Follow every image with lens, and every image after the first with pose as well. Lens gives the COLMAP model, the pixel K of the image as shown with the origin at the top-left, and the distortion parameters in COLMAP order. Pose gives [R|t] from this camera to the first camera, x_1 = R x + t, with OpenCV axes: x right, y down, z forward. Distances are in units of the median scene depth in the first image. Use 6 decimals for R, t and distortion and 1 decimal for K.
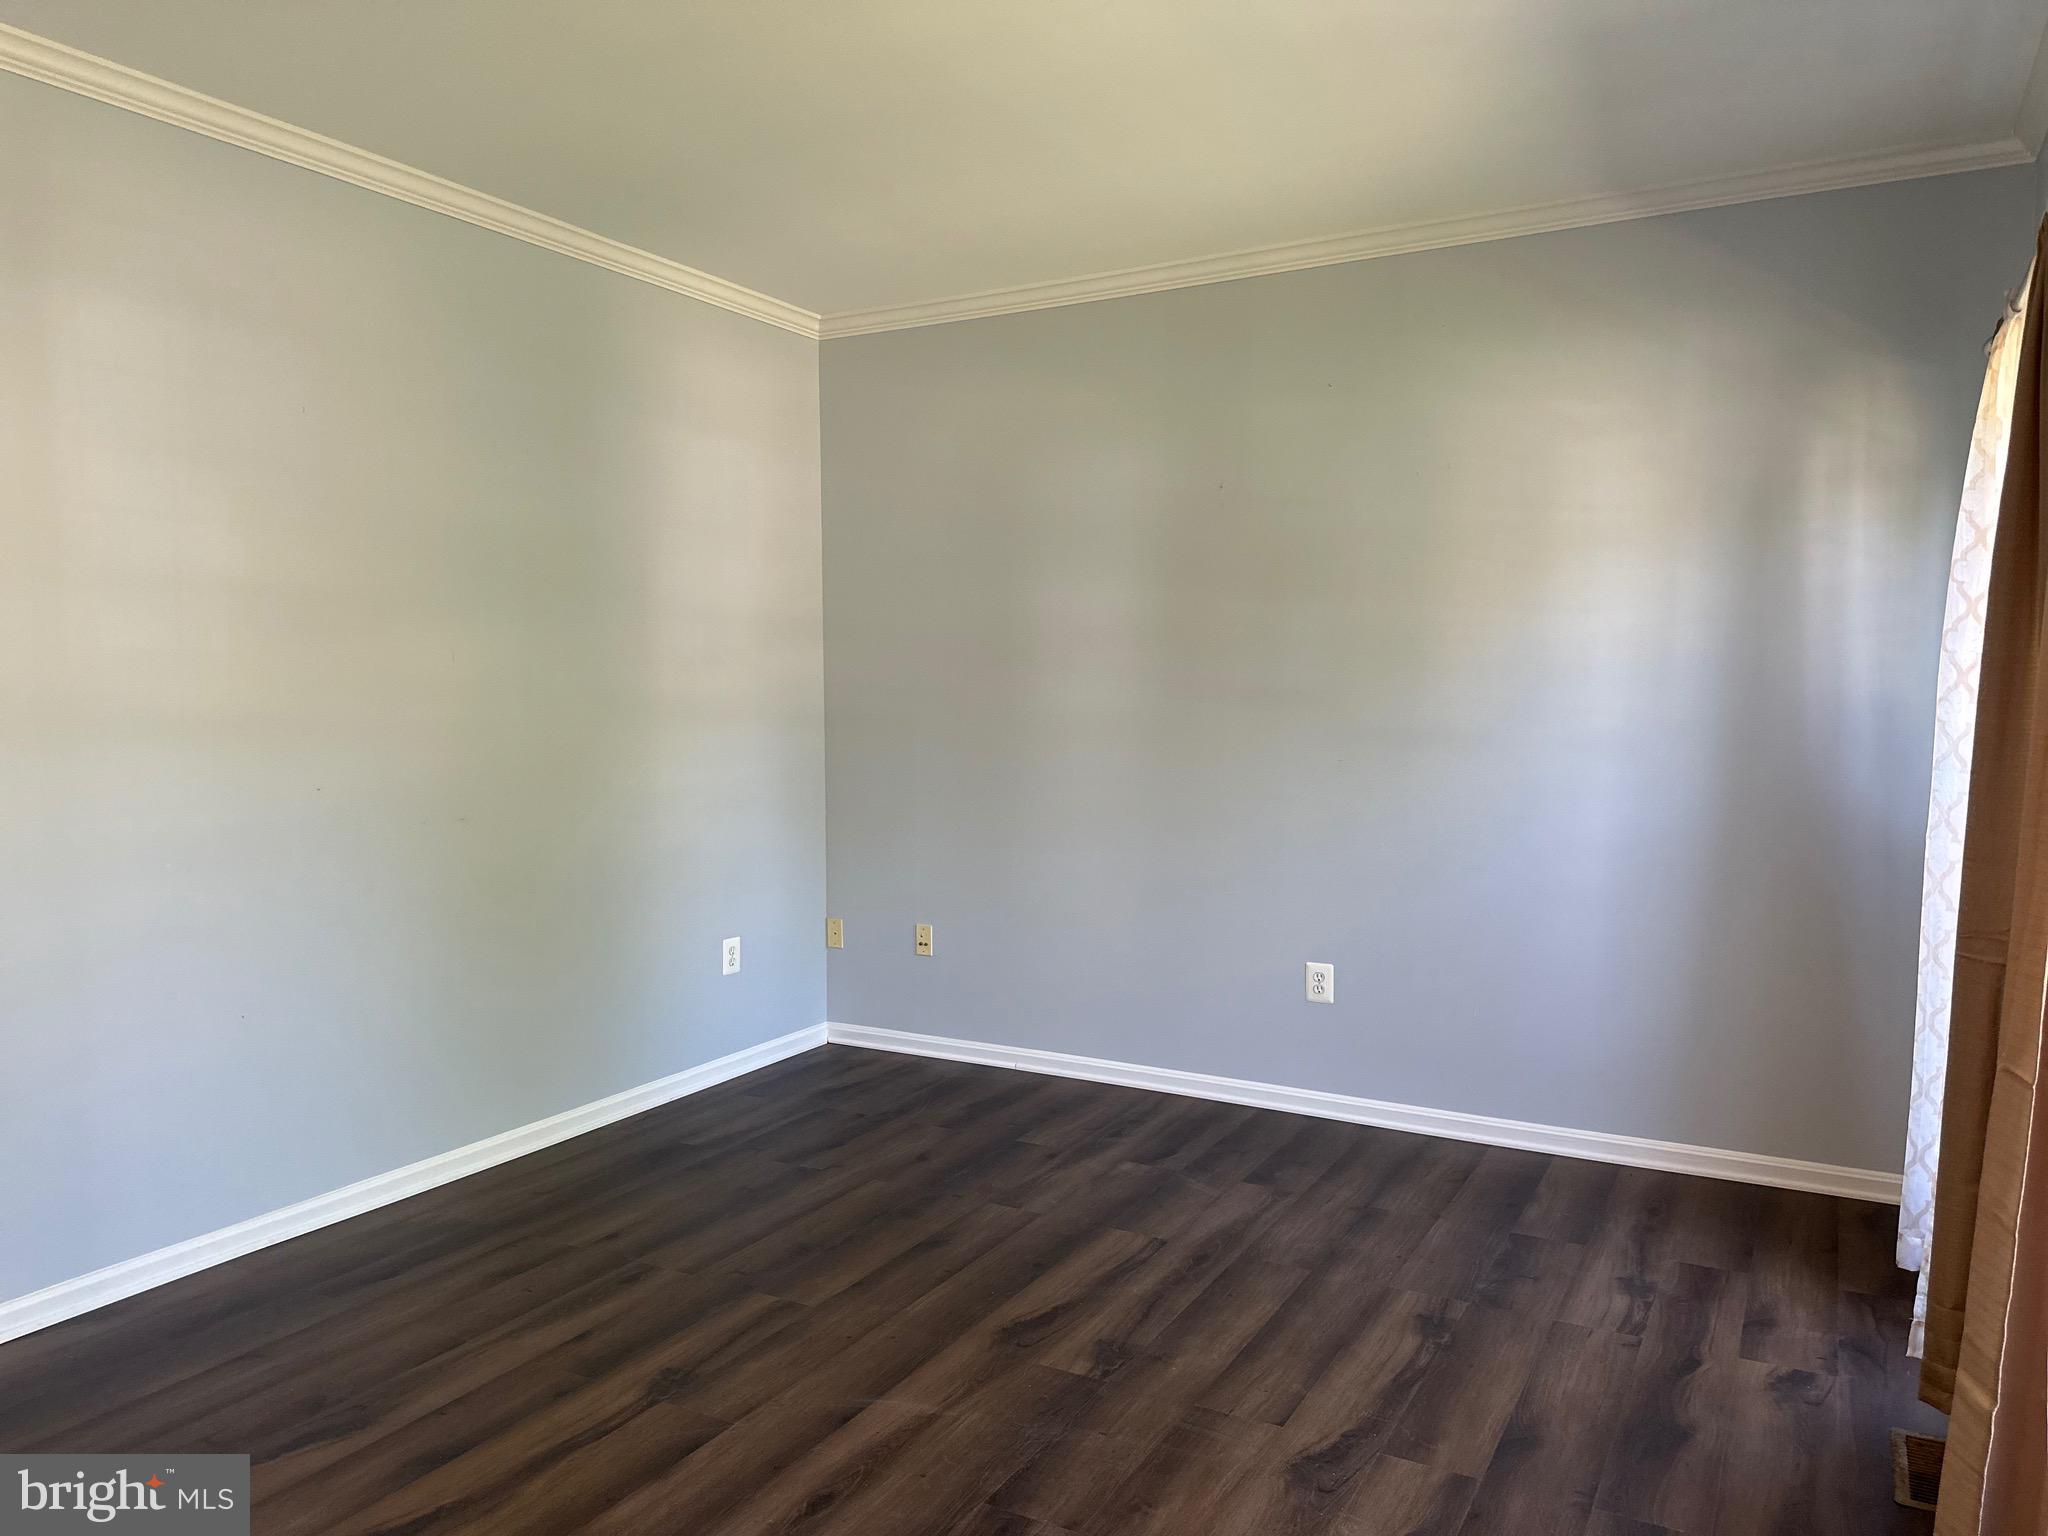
lens RADIAL K [[1439.1, 0, 1034.5], [0, 1439.1, 779.9], [0, 0, 1]] dist [0.084459, -0.124906]
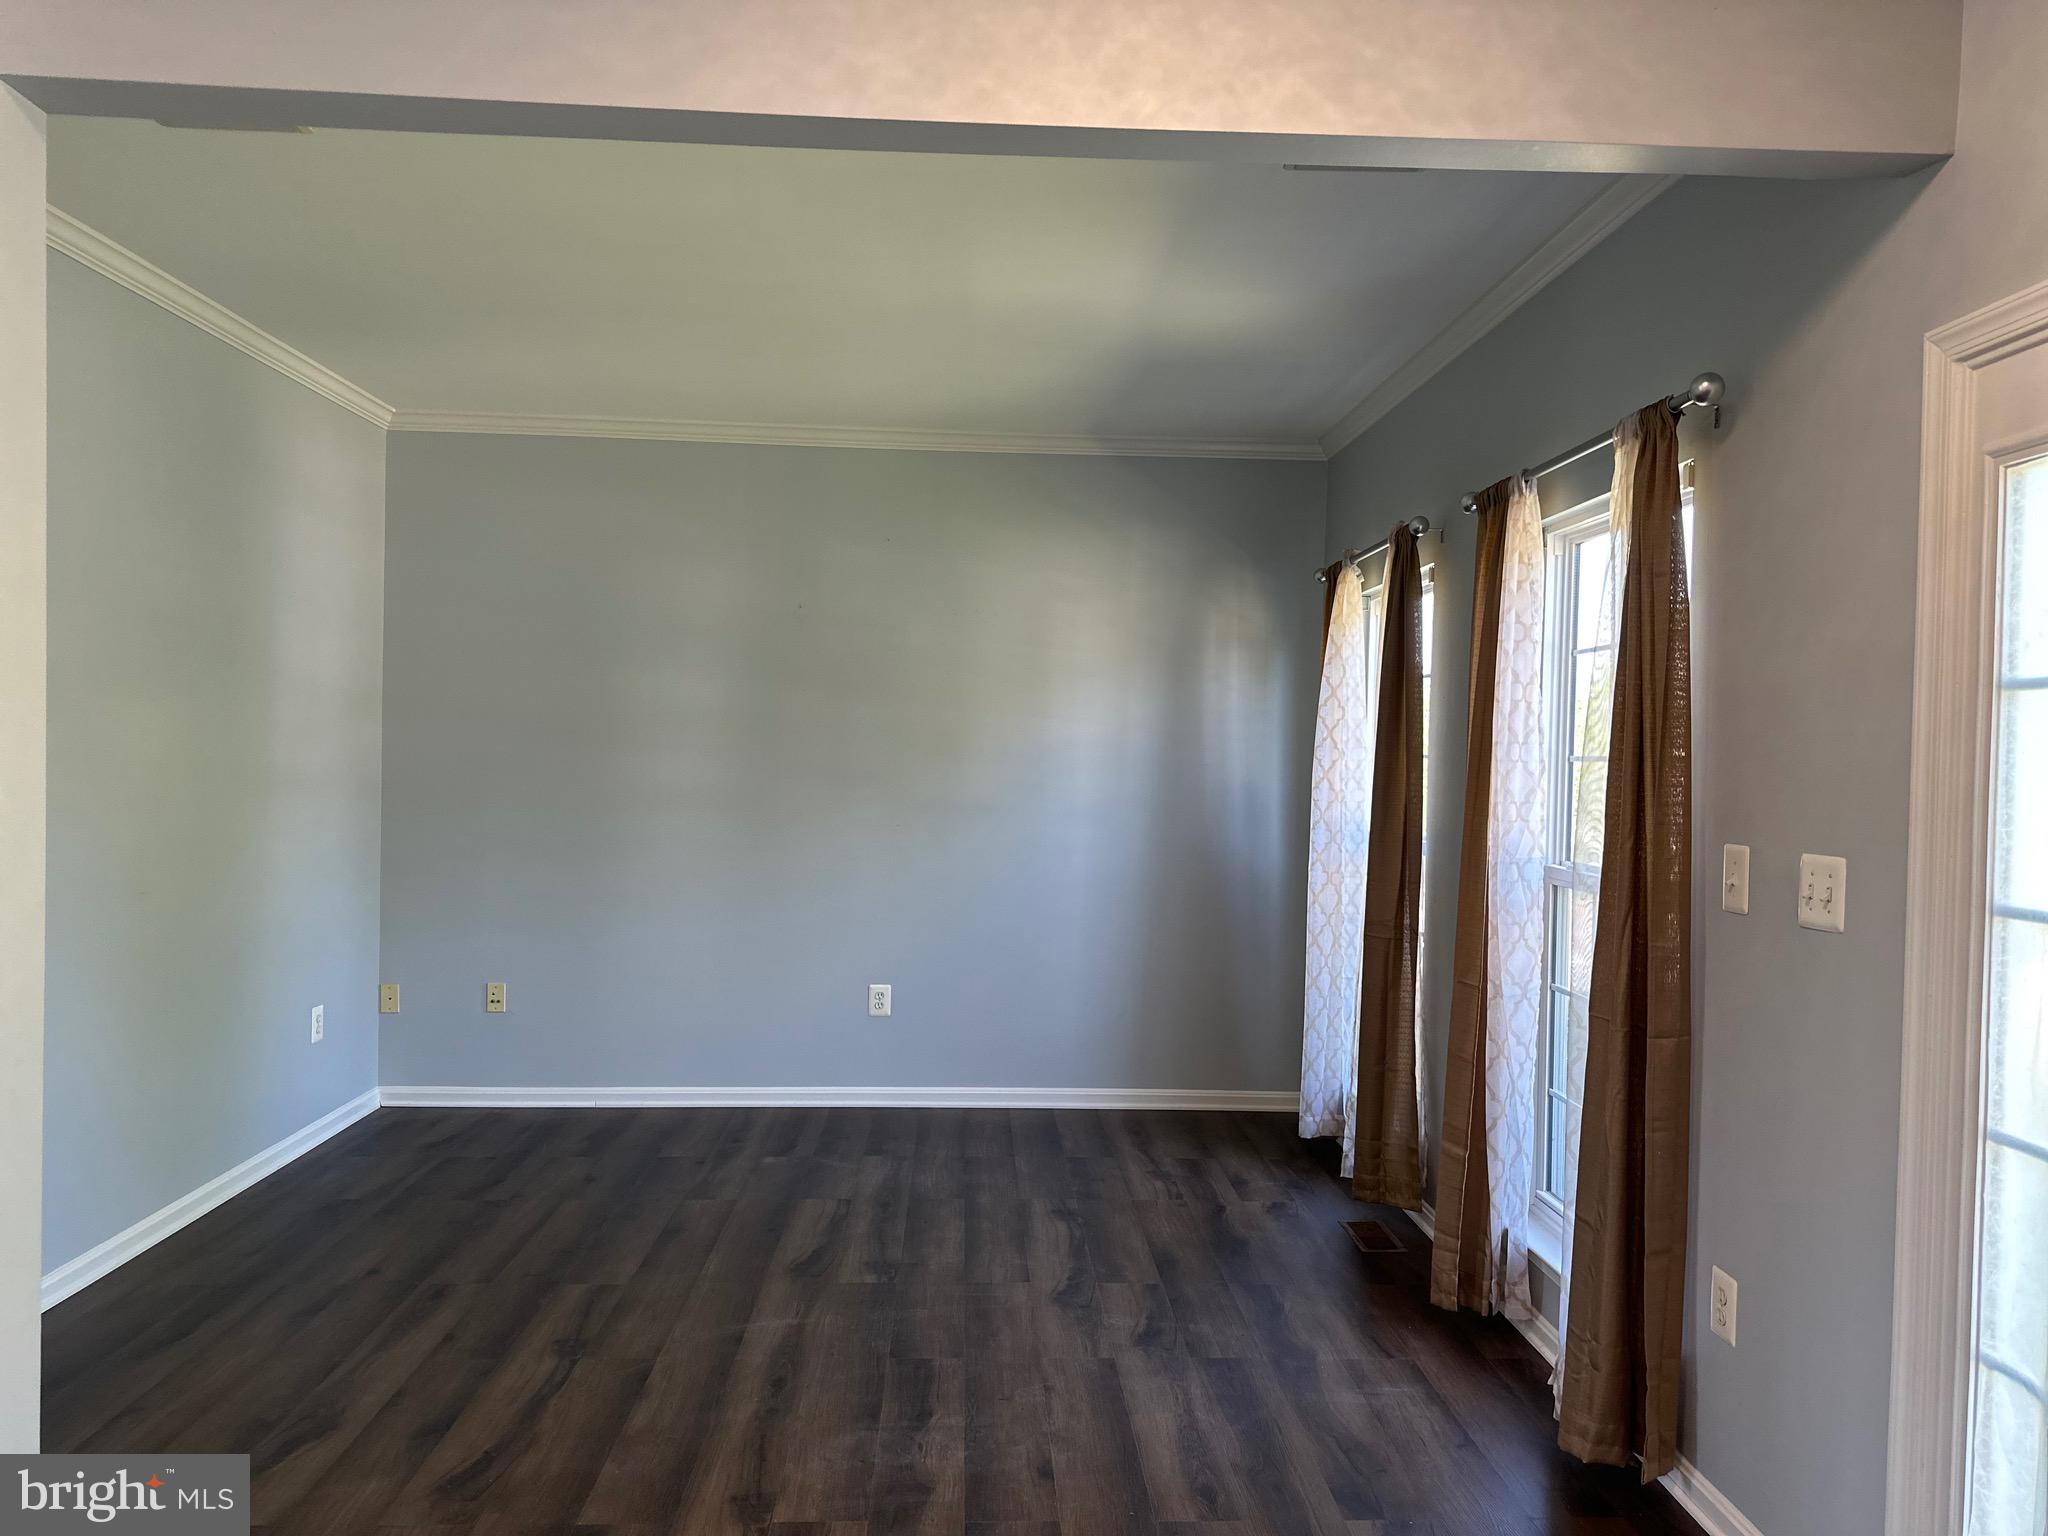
lens RADIAL K [[1430.0, 0, 1030.0], [0, 1430.0, 774.0], [0, 0, 1]] dist [0.182772, -0.330037]
pose [[0.847538, 0.012935, 0.530577, -0.444204], [0.014418, 0.998773, -0.047380, 0.003635], [-0.530539, 0.047806, 0.846311, -0.187550]]
